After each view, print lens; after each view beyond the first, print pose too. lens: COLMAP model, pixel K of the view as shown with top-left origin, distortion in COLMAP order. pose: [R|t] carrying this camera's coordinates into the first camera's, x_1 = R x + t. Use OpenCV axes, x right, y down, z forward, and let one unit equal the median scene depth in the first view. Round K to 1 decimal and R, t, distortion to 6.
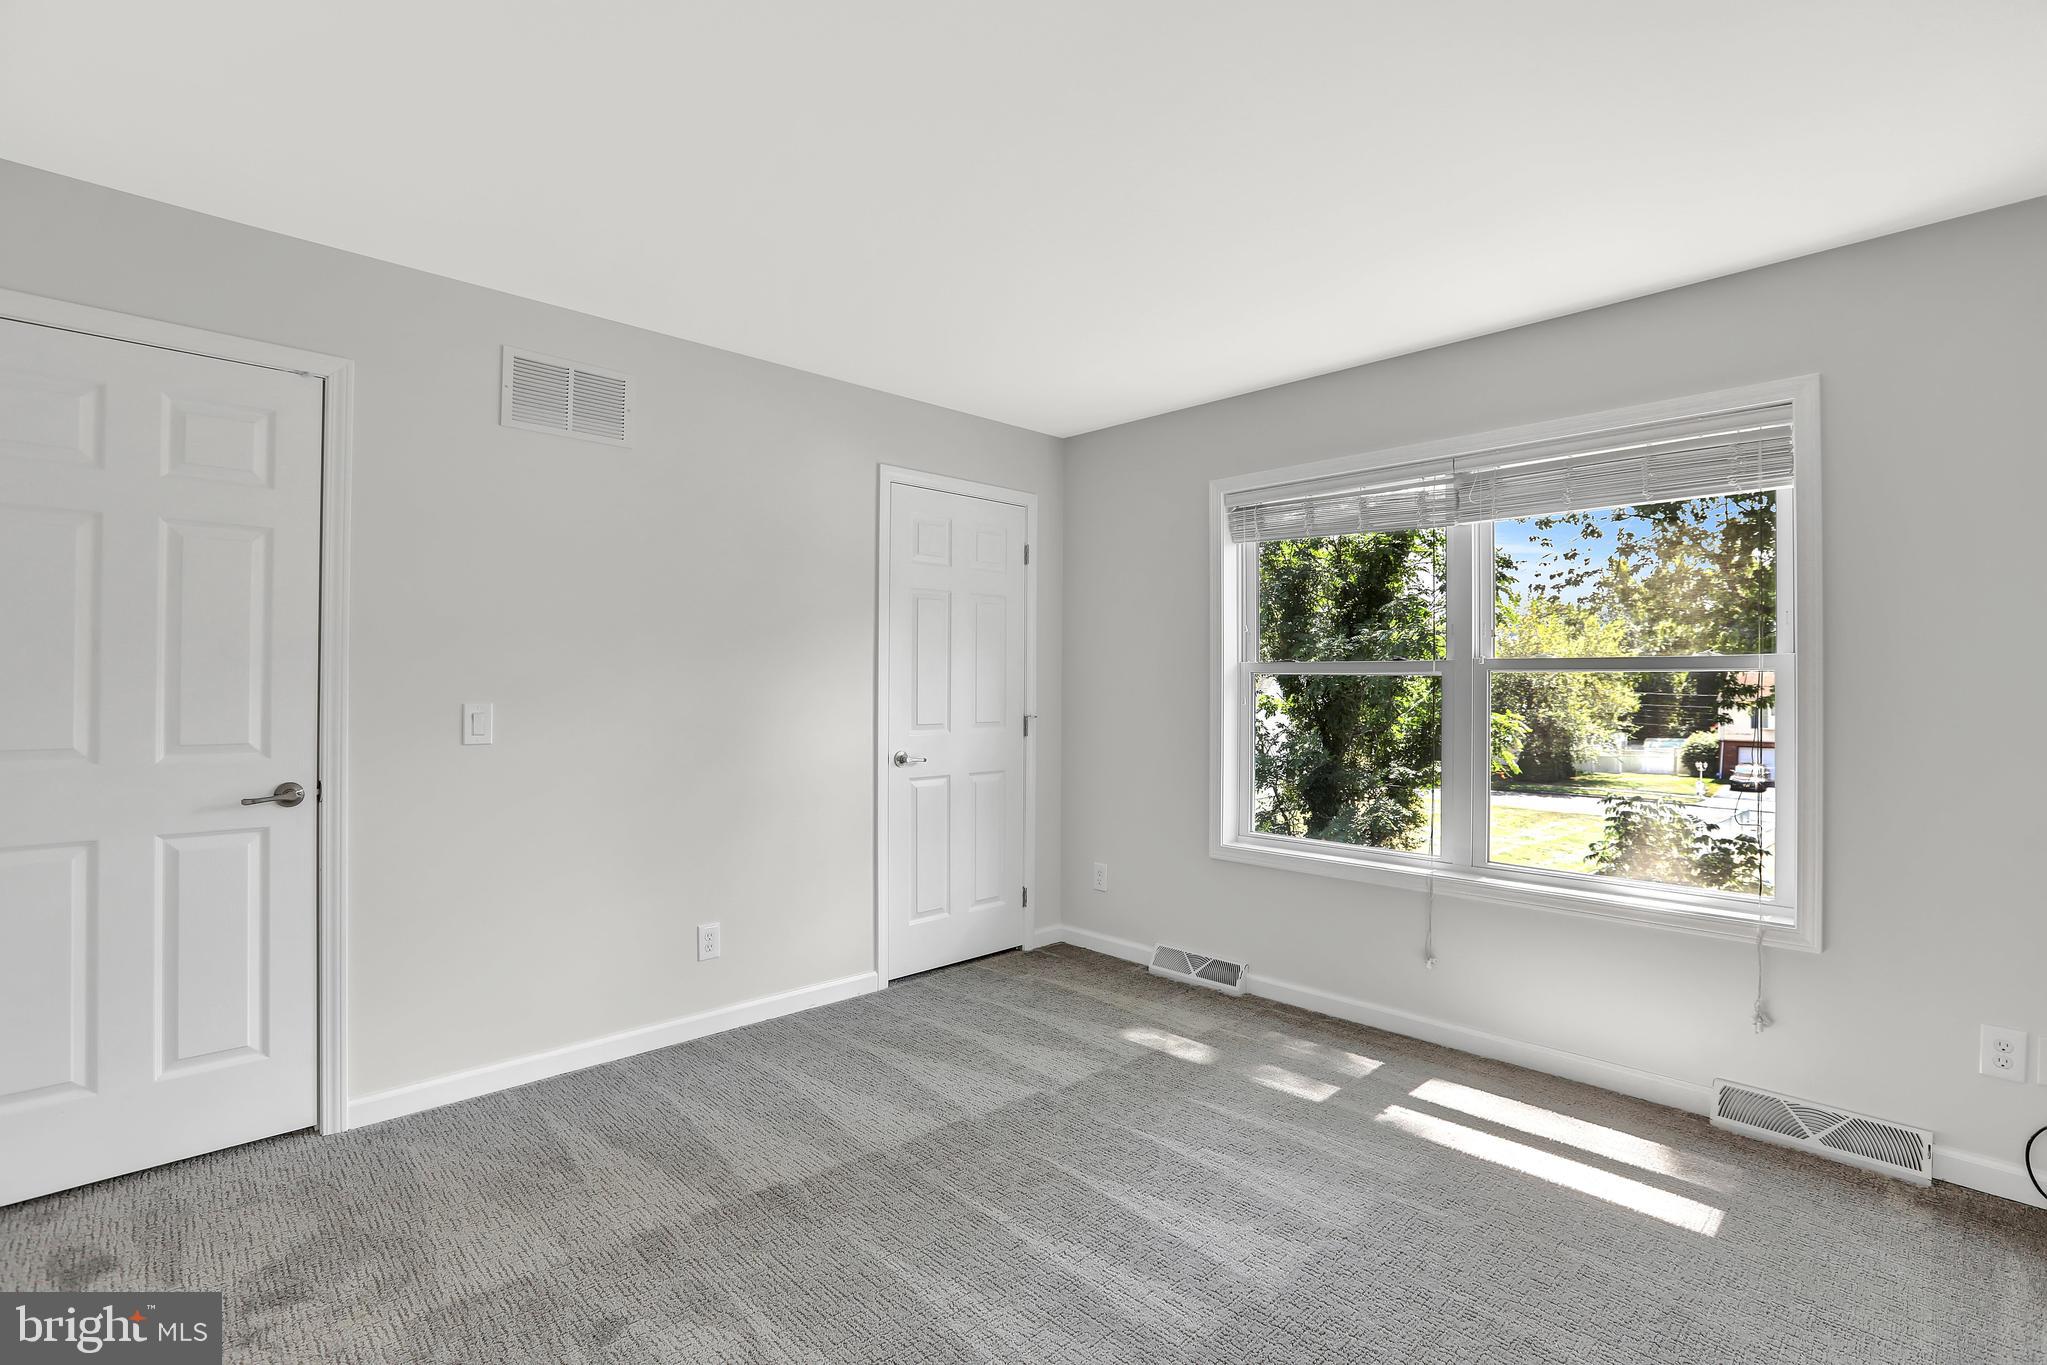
lens RADIAL K [[934.4, 0, 1049.4], [0, 934.4, 684.8], [0, 0, 1]] dist [-0.018441, 0.010043]
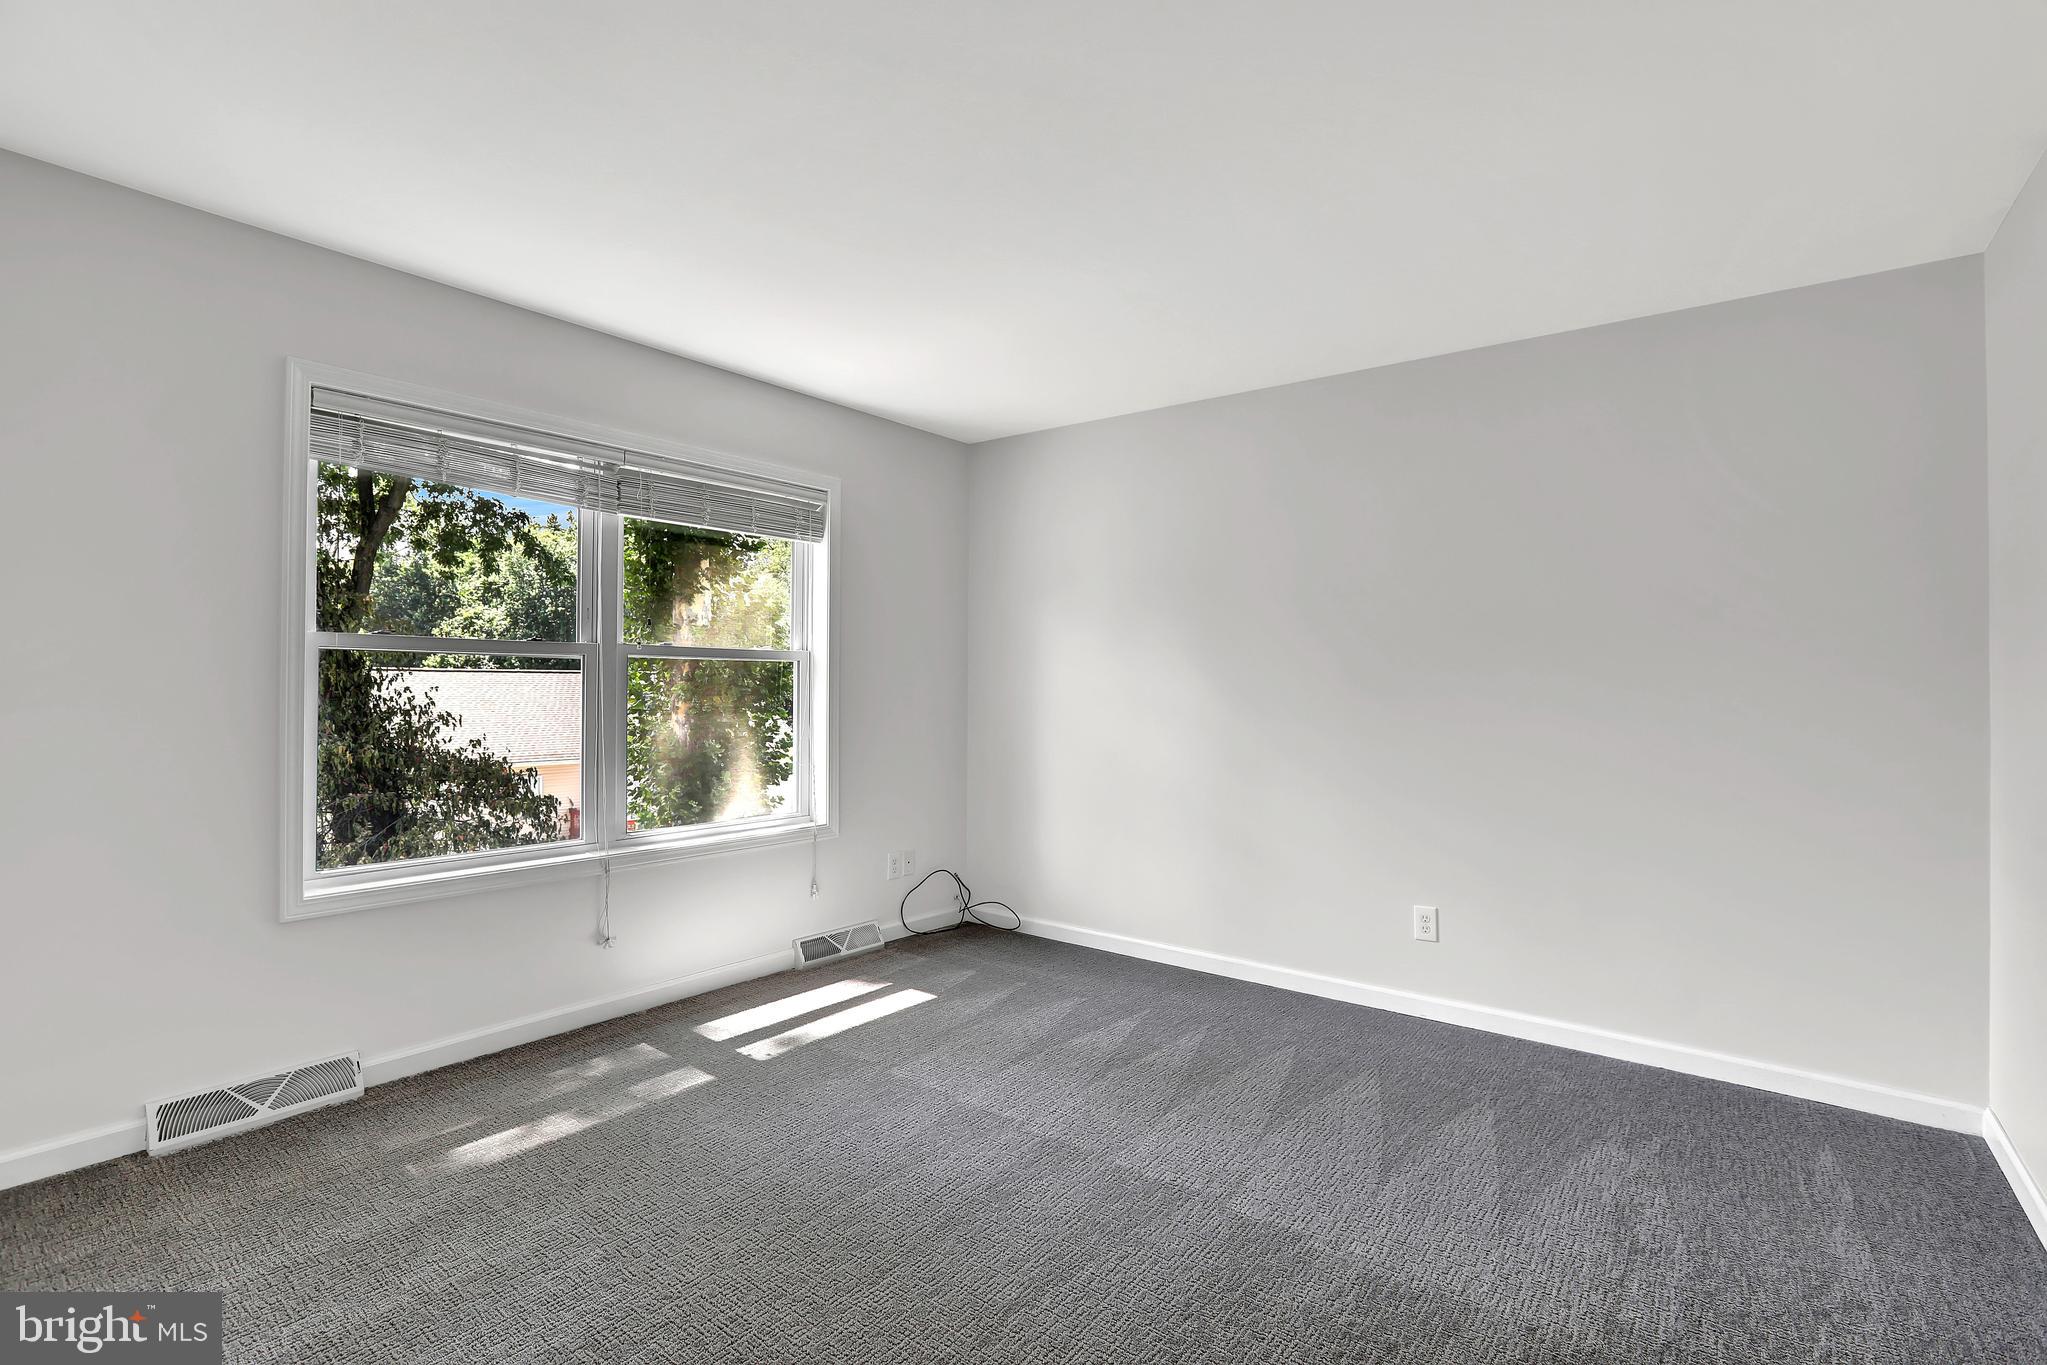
lens RADIAL K [[922.9, 0, 1023.5], [0, 922.9, 682.5], [0, 0, 1]] dist [0.000003, 0.009224]
pose [[-0.091389, -0.007680, 0.995786, -0.329135], [-0.015823, 0.999855, 0.006260, 0.001476], [-0.995690, -0.015184, -0.091497, 0.335881]]
